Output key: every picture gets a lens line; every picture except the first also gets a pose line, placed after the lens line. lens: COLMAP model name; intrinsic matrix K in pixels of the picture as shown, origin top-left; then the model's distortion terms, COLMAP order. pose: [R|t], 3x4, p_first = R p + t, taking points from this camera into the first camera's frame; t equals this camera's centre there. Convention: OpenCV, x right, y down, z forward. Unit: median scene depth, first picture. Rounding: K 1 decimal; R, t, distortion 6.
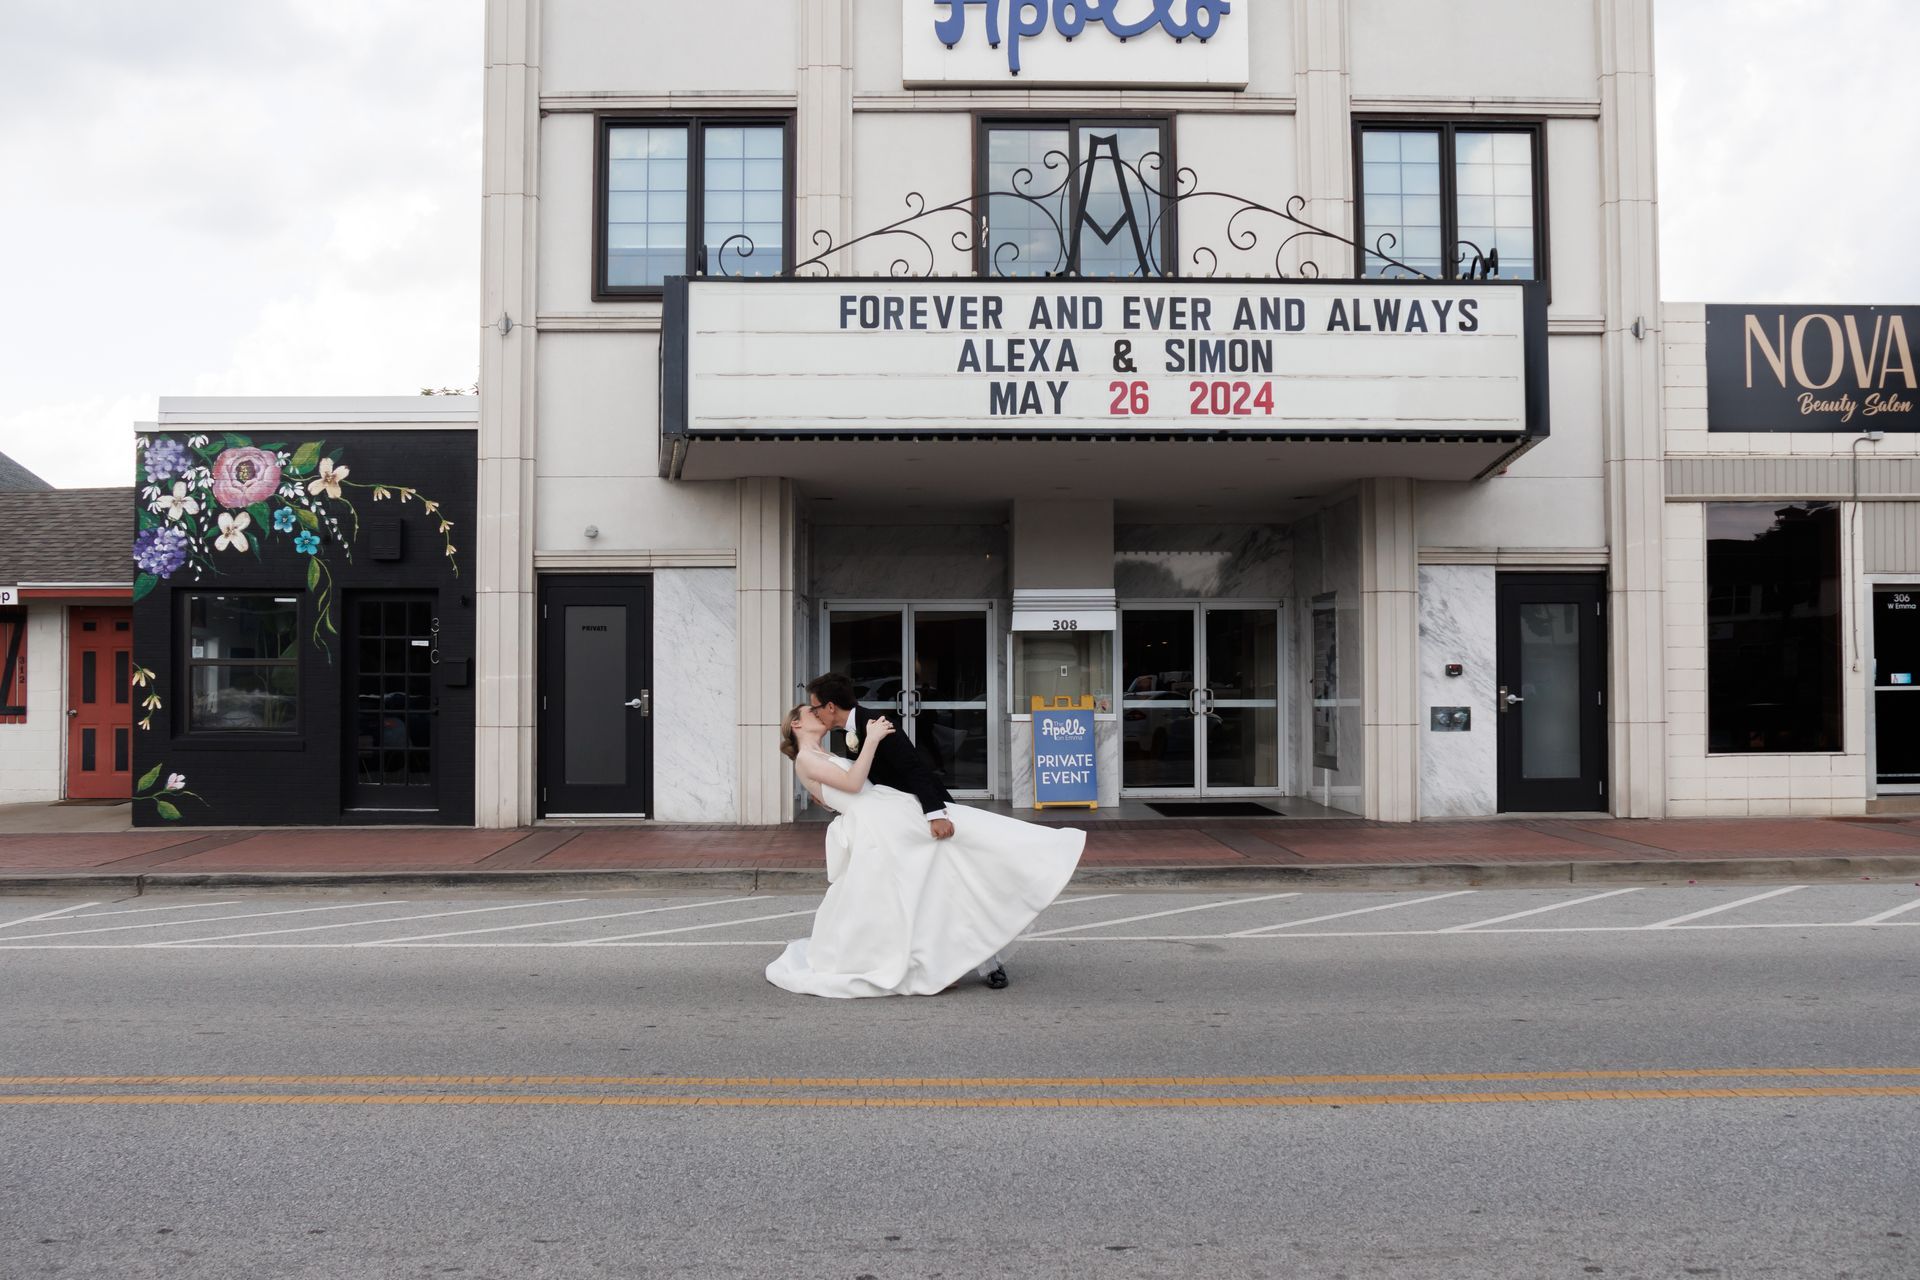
lens RADIAL K [[1718.8, 0, 960.0], [0, 1718.8, 640.0], [0, 0, 1]] dist [-0.071959, -0.004543]
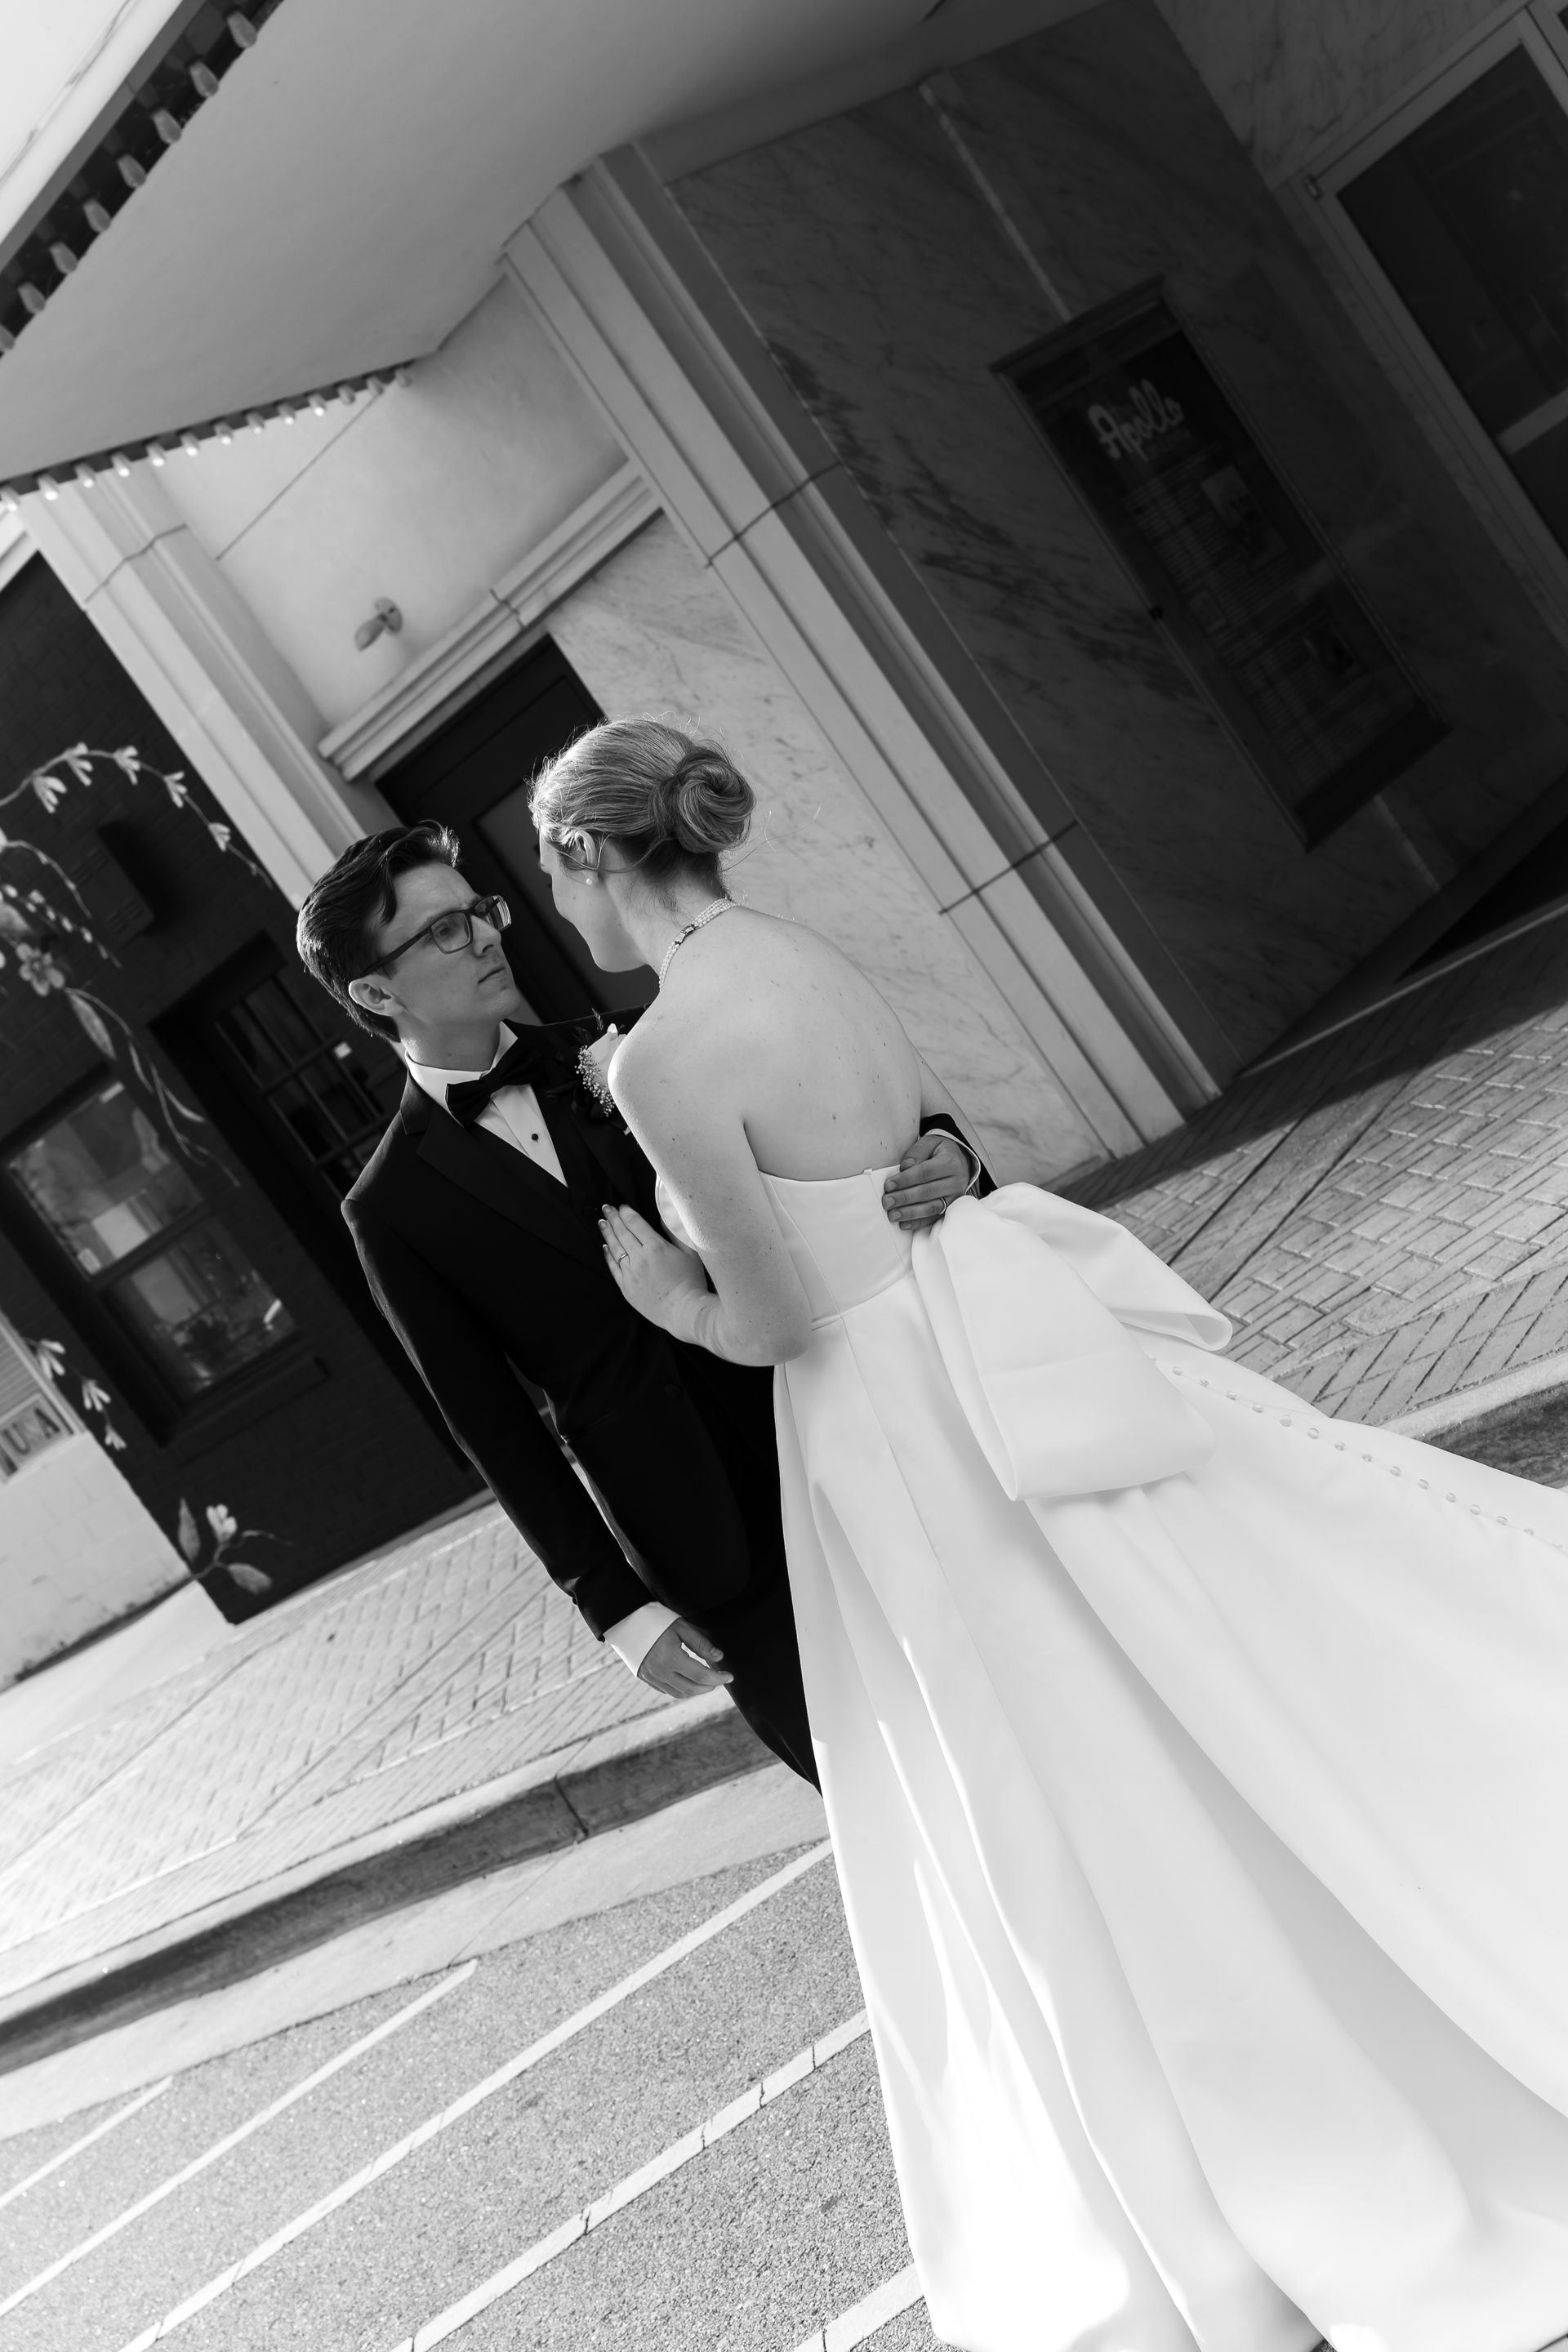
lens RADIAL K [[3172.6, 0, 784.3], [0, 3172.6, 1261.0], [0, 0, 1]] dist [0.171038, -0.003272]
pose [[0.597575, -0.322512, -0.734092, 0.278378], [0.581307, 0.804845, 0.119607, 0.012654], [0.552256, -0.498207, 0.668433, 0.540815]]
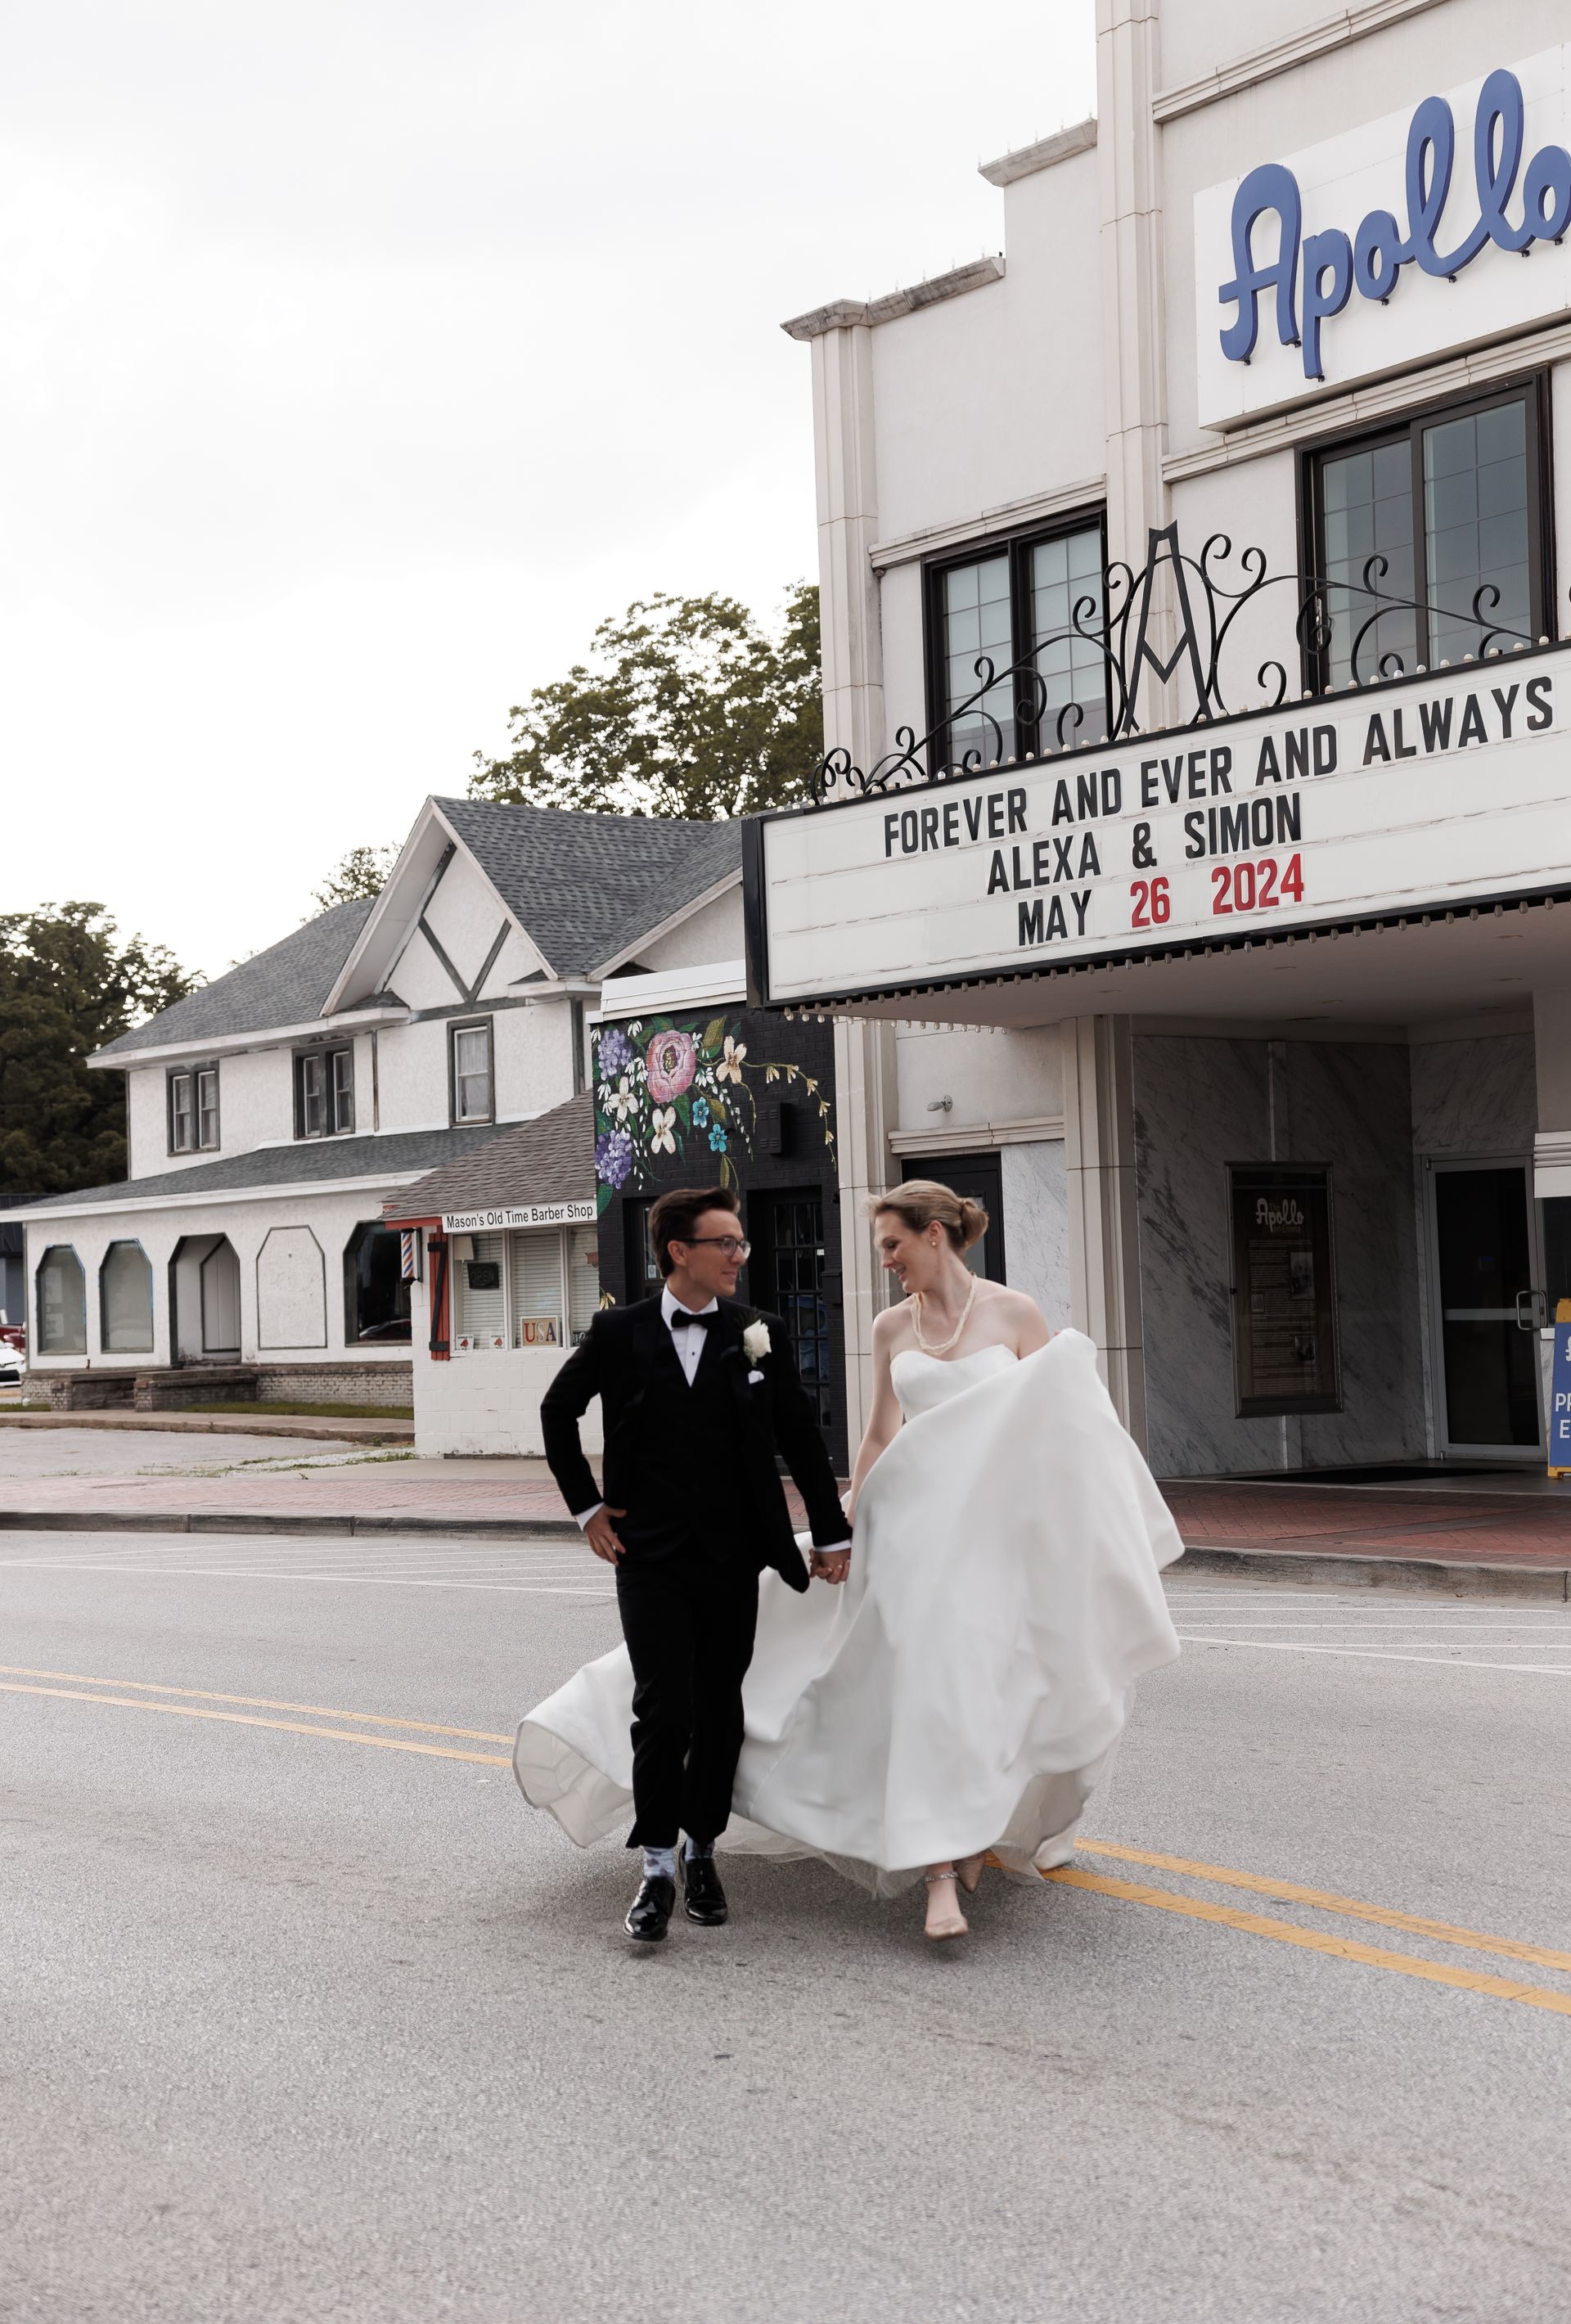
lens RADIAL K [[3433.7, 0, 787.4], [0, 3433.7, 1138.3], [0, 0, 1]] dist [0.333518, -0.046958]
pose [[0.613107, -0.056974, -0.787943, 0.982121], [0.055945, 0.998023, -0.028633, -0.006592], [0.788016, -0.026527, 0.615082, -0.022286]]
